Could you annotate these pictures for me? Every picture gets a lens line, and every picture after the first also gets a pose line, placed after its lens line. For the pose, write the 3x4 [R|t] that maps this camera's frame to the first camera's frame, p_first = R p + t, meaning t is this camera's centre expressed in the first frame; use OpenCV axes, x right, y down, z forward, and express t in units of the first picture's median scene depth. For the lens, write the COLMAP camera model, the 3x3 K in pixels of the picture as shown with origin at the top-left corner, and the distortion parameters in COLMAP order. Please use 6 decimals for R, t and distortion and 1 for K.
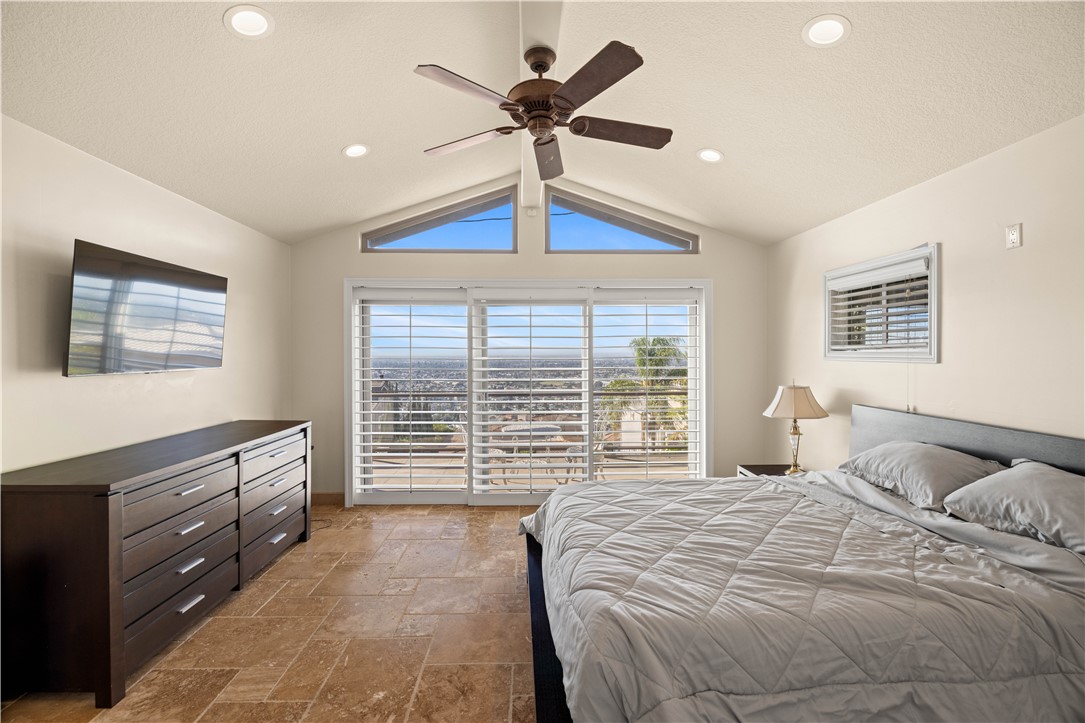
lens RADIAL K [[454.5, 0, 539.7], [0, 454.5, 356.0], [0, 0, 1]] dist [-0.011444, 0.000244]
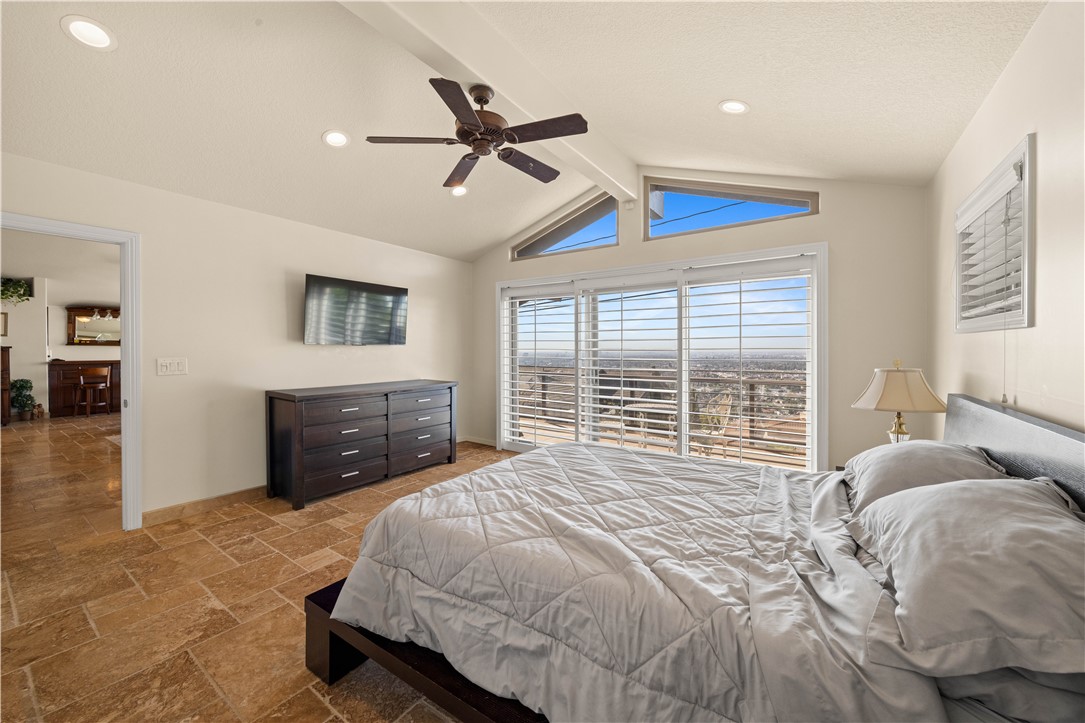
lens RADIAL K [[412.5, 0, 542.3], [0, 412.5, 351.8], [0, 0, 1]] dist [-0.007884, -0.000026]
pose [[0.801186, 0.007290, -0.598370, 0.788568], [-0.005482, 0.999973, 0.004843, 0.059363], [0.598390, -0.000600, 0.801205, 0.160132]]
